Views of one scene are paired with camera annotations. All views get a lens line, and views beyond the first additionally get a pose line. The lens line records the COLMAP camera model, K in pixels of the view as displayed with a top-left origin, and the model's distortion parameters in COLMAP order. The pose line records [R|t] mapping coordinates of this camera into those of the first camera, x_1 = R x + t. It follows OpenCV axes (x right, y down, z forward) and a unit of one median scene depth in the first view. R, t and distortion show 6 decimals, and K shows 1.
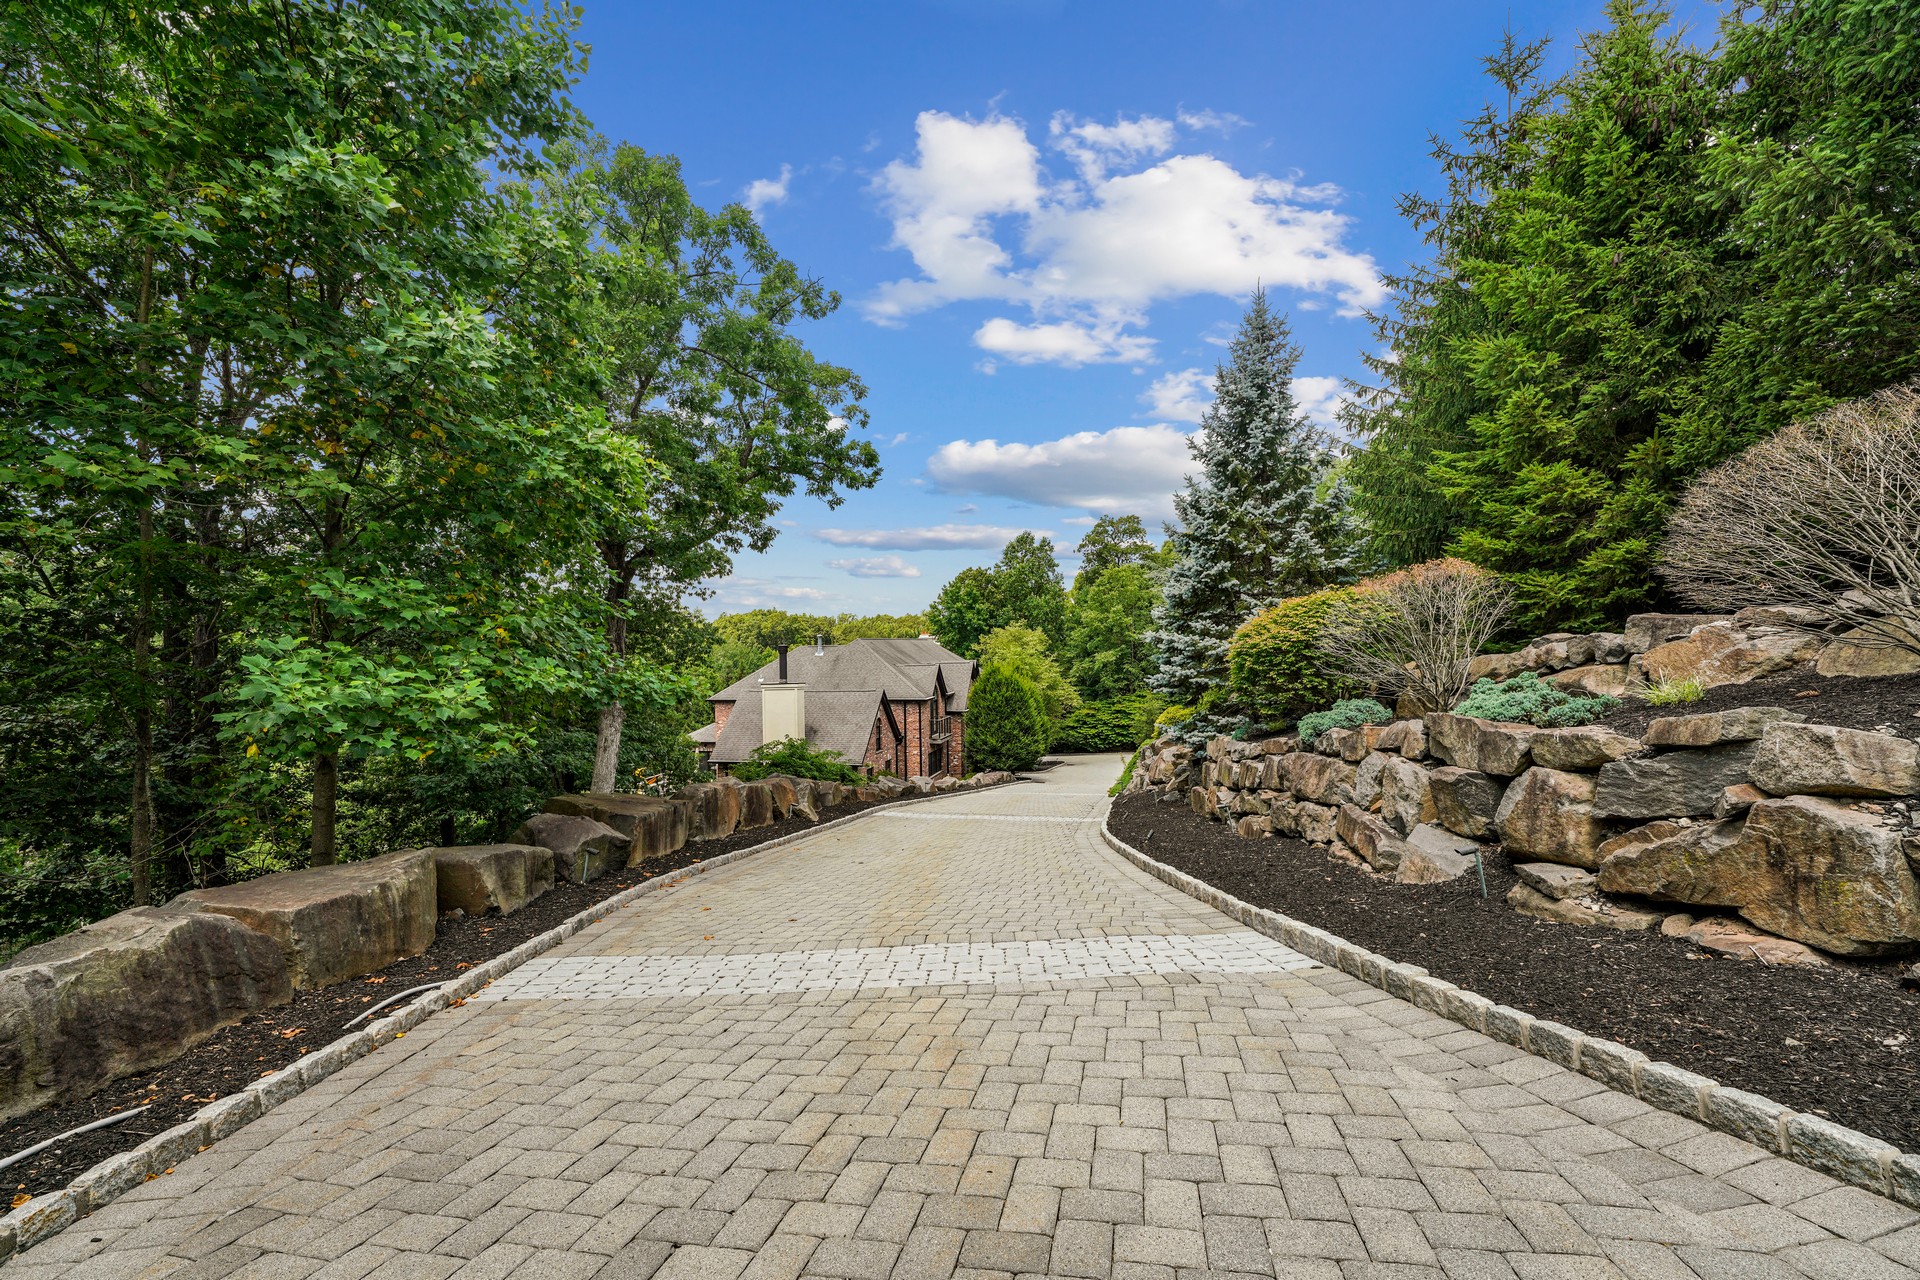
lens RADIAL K [[766.7, 0, 945.7], [0, 766.7, 638.3], [0, 0, 1]] dist [-0.000791, 0.000328]
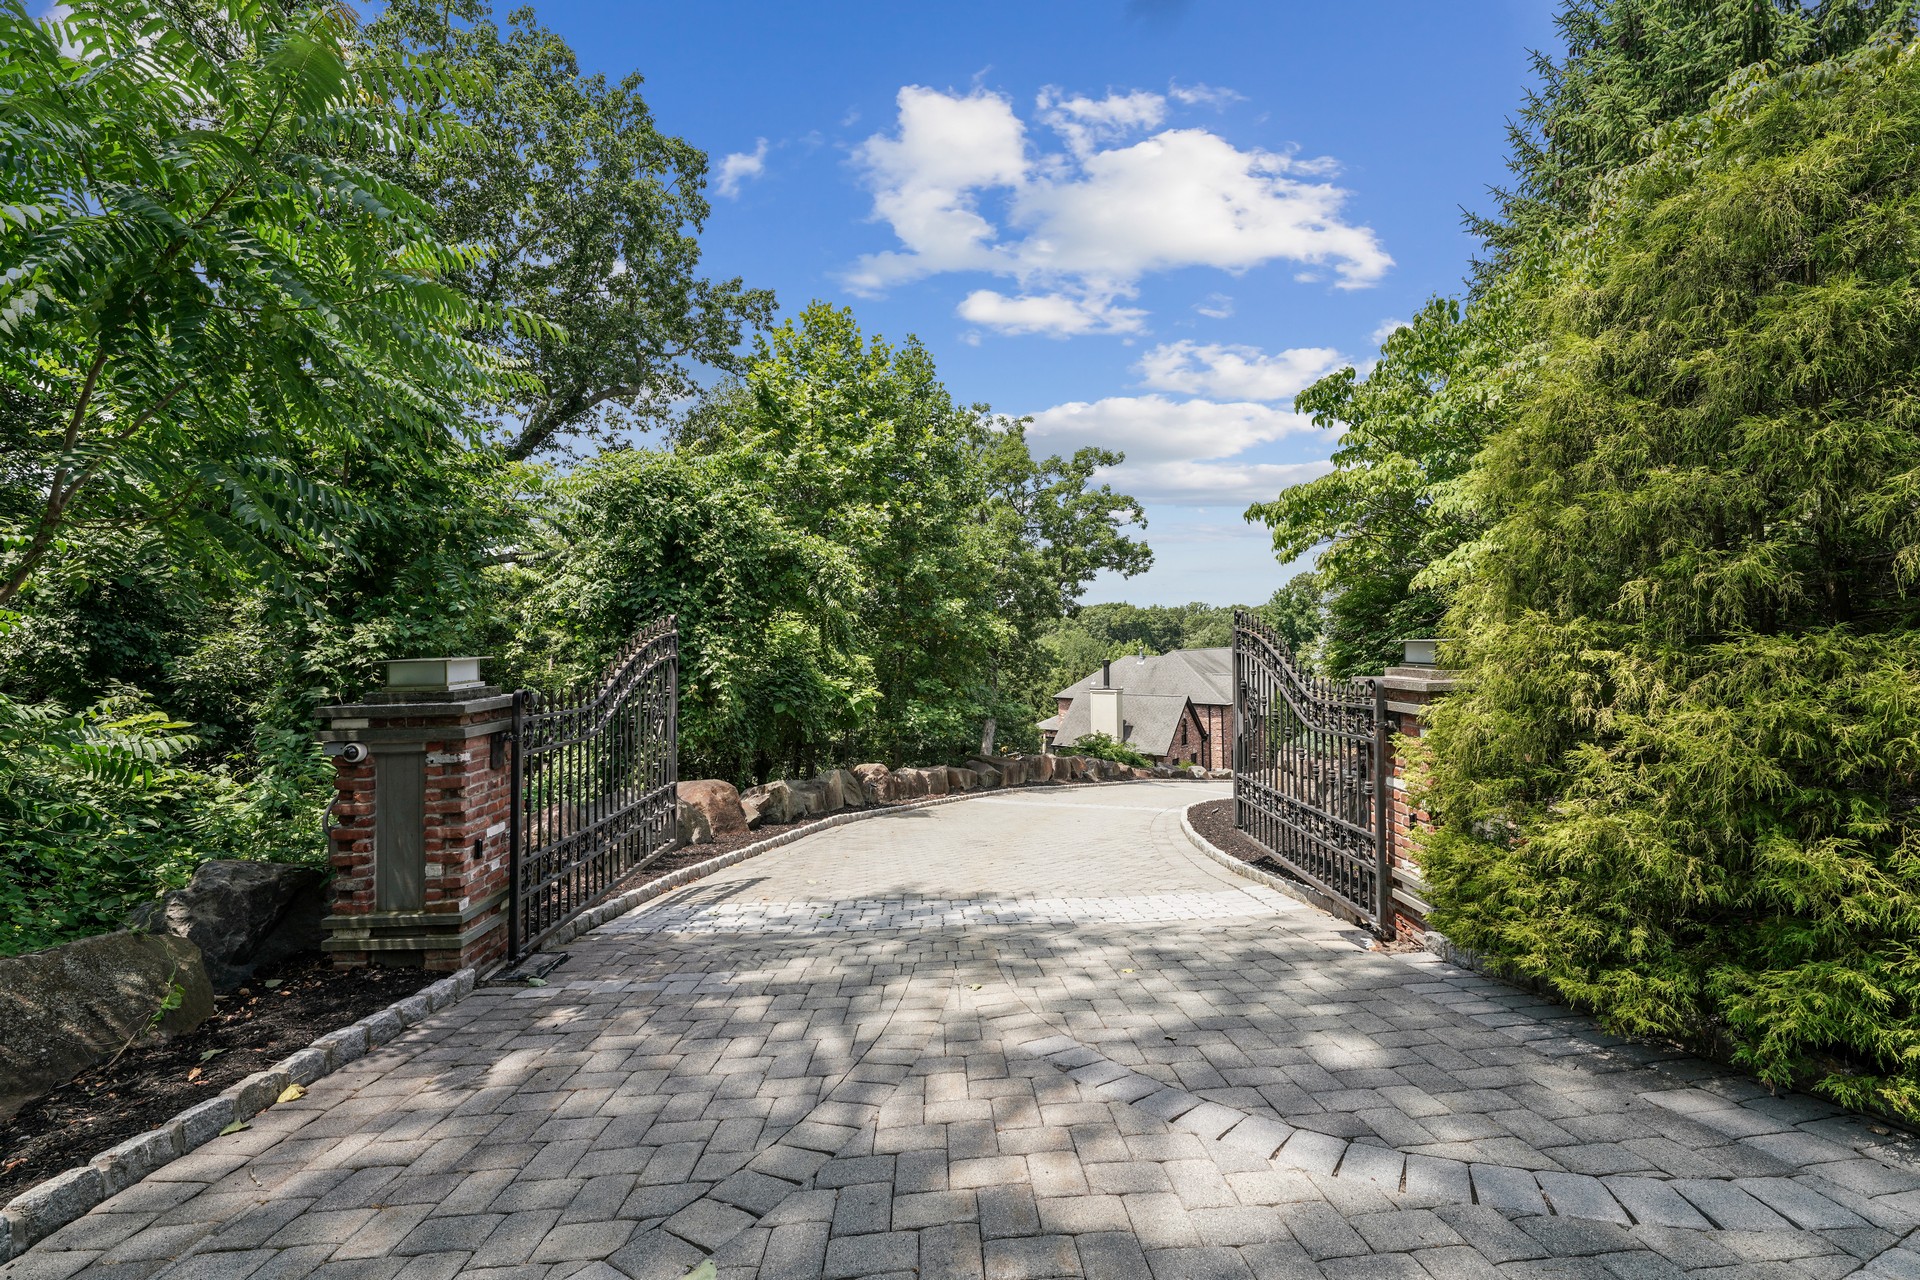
lens RADIAL K [[766.7, 0, 955.0], [0, 766.7, 637.5], [0, 0, 1]] dist [-0.000791, 0.000328]
pose [[0.903876, 0.006533, -0.427744, 0.116236], [-0.000129, 0.999888, 0.014998, -0.049444], [0.427794, -0.013501, 0.903775, -0.299502]]
